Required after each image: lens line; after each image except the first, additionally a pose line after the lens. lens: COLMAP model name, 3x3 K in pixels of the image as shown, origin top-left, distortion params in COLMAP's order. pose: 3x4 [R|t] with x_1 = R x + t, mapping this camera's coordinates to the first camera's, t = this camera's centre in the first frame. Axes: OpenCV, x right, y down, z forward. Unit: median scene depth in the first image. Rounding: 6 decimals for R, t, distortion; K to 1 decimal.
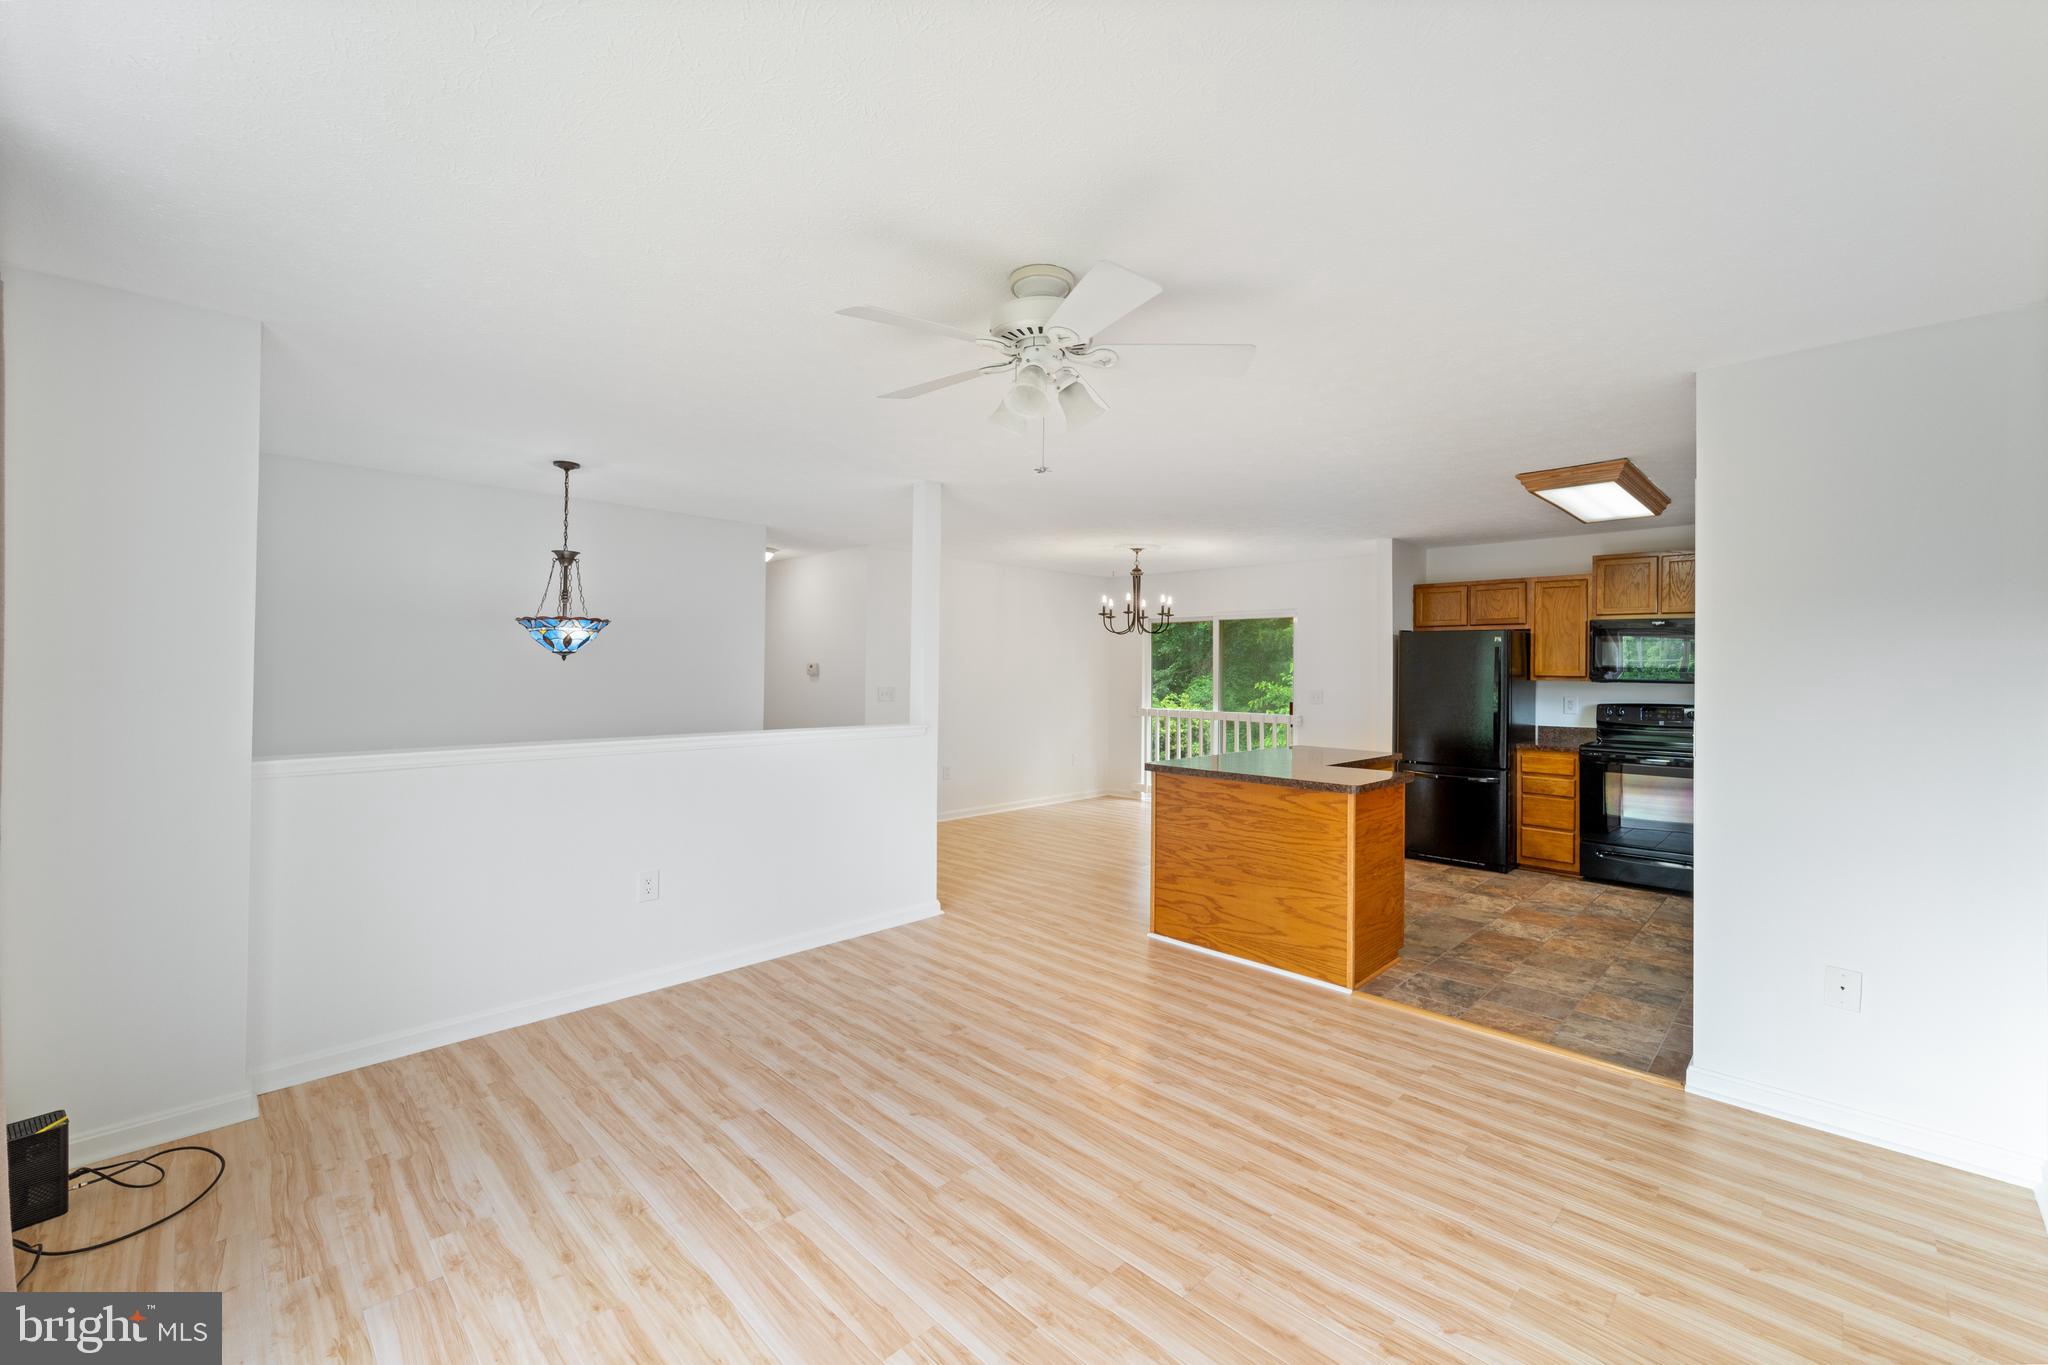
lens RADIAL K [[824.3, 0, 1015.6], [0, 824.3, 662.0], [0, 0, 1]] dist [0.000795, -0.001042]
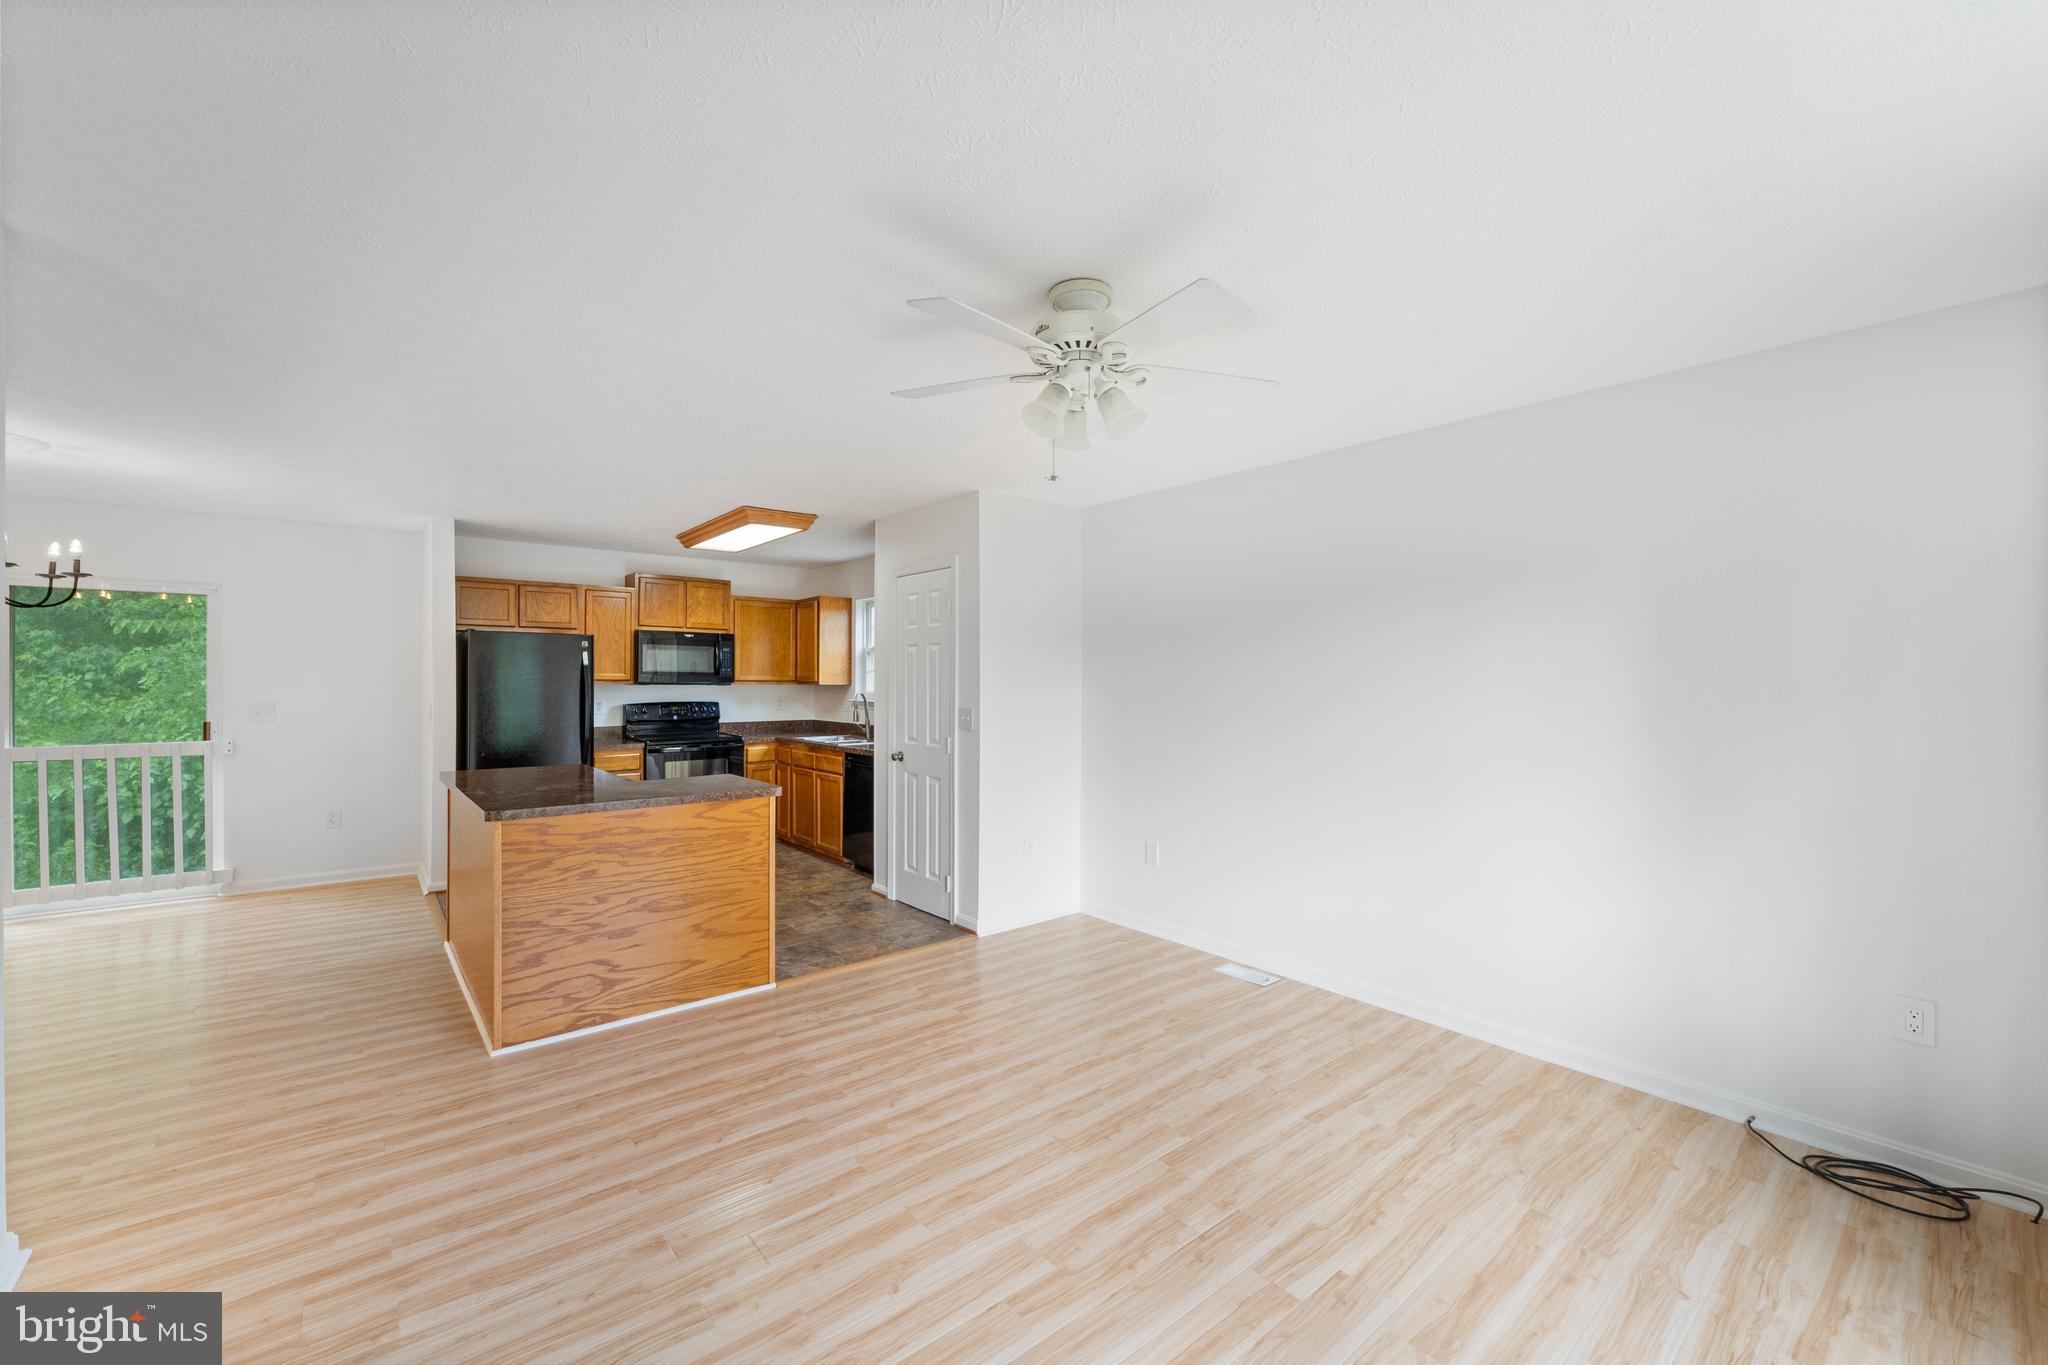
lens RADIAL K [[824.3, 0, 1030.0], [0, 824.3, 676.9], [0, 0, 1]] dist [0.000795, -0.001042]
pose [[0.091466, -0.007773, 0.995778, -0.381882], [-0.010454, 0.999907, 0.008765, -0.001568], [-0.995753, -0.011211, 0.091377, 0.373587]]
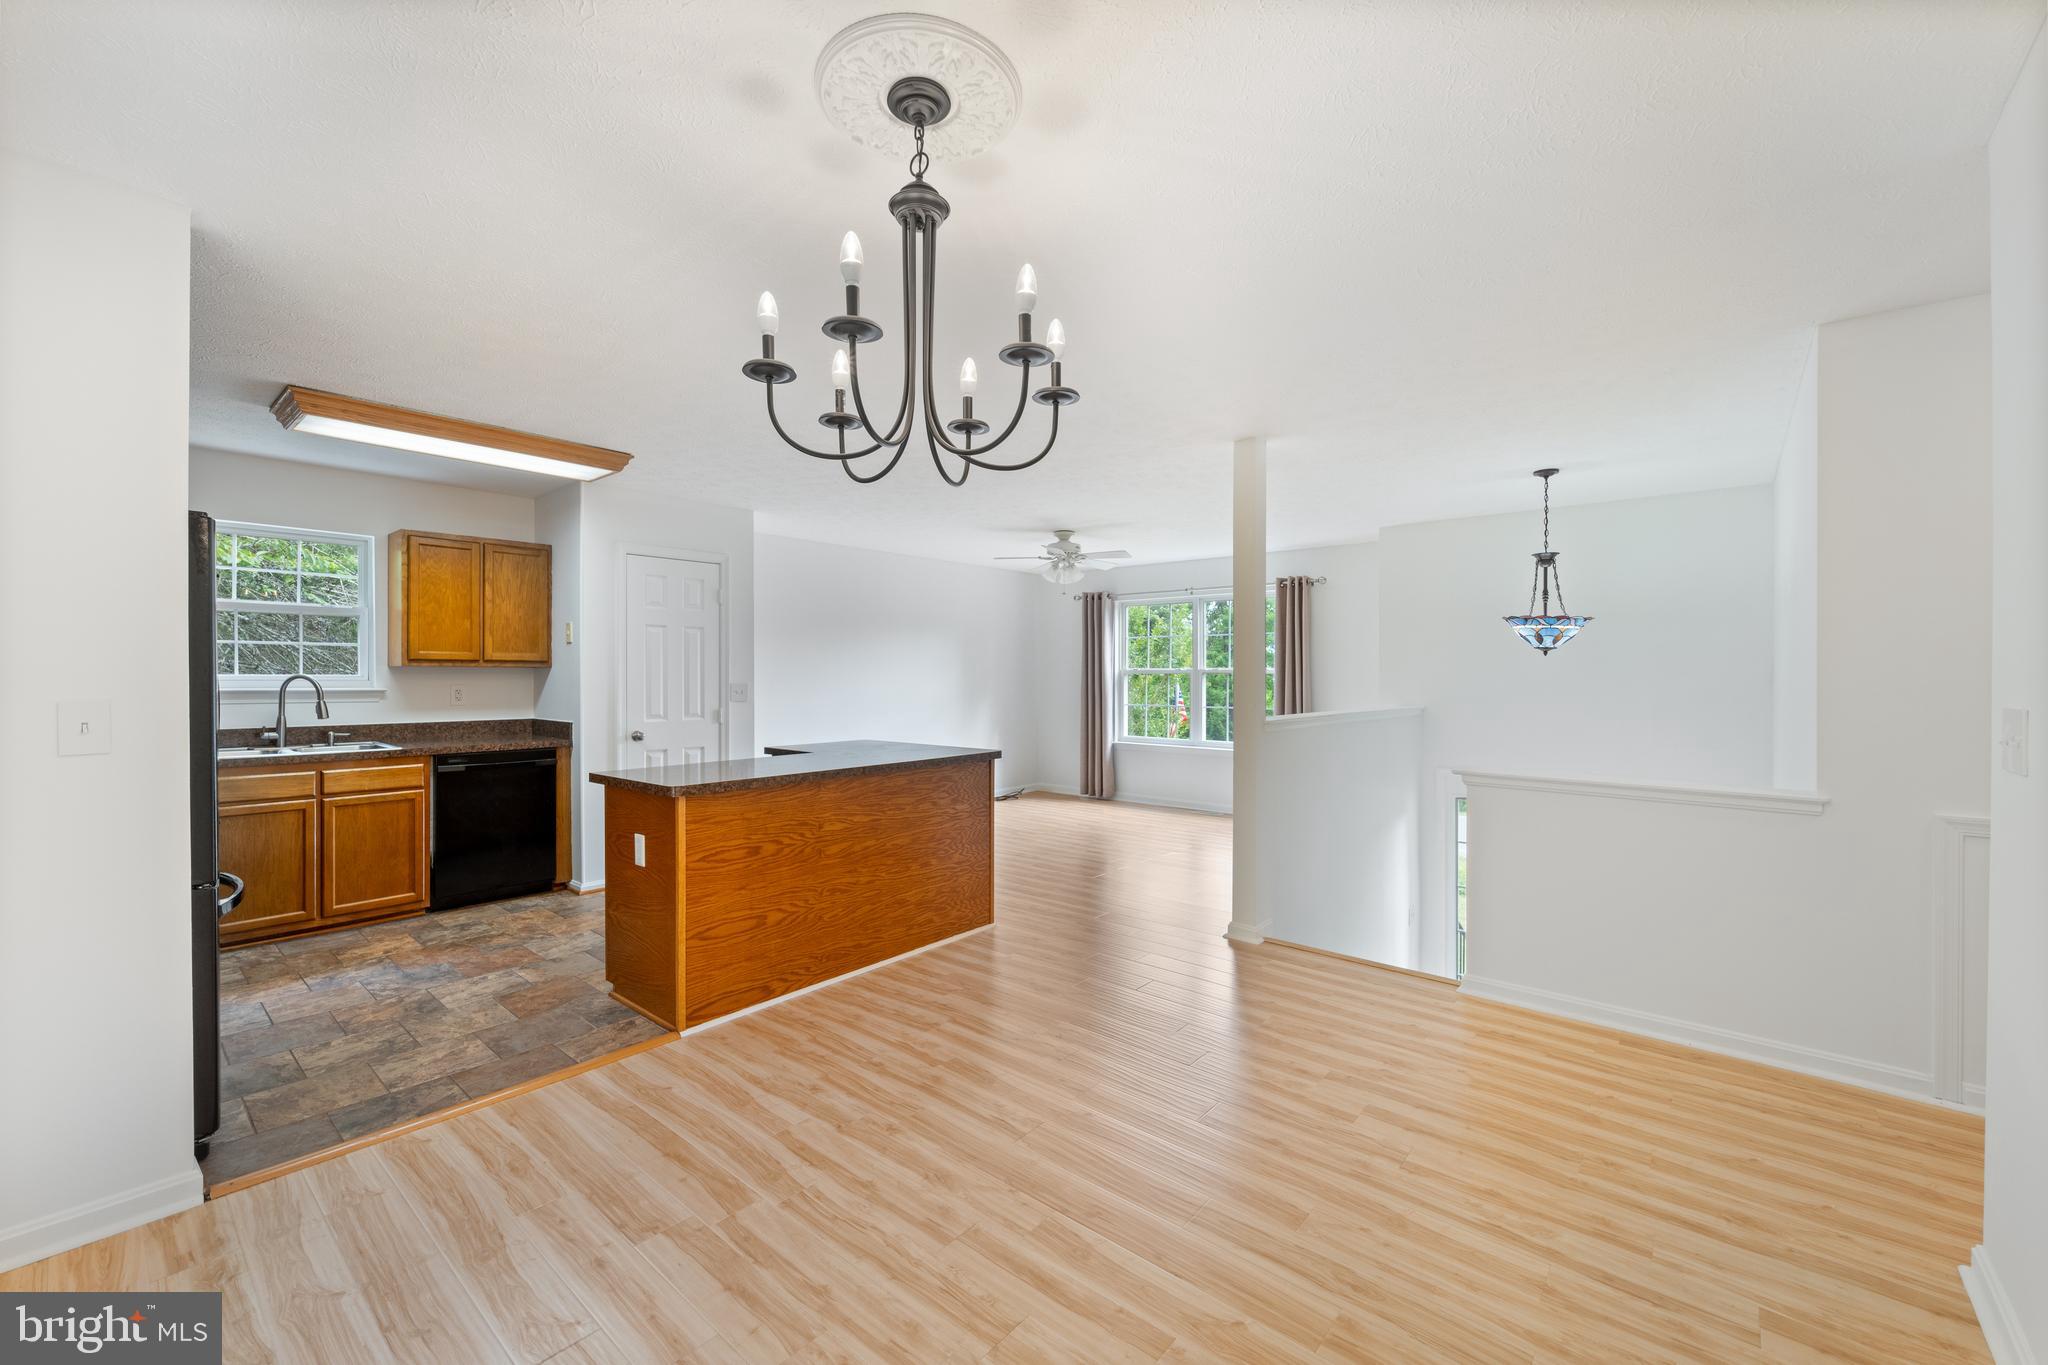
lens RADIAL K [[824.3, 0, 1011.8], [0, 824.3, 684.1], [0, 0, 1]] dist [0.000795, -0.001042]
pose [[-0.997331, -0.012631, -0.071909, 0.168279], [-0.012707, 0.999919, 0.000587, 0.033132], [0.071895, 0.001500, -0.997411, 1.527719]]
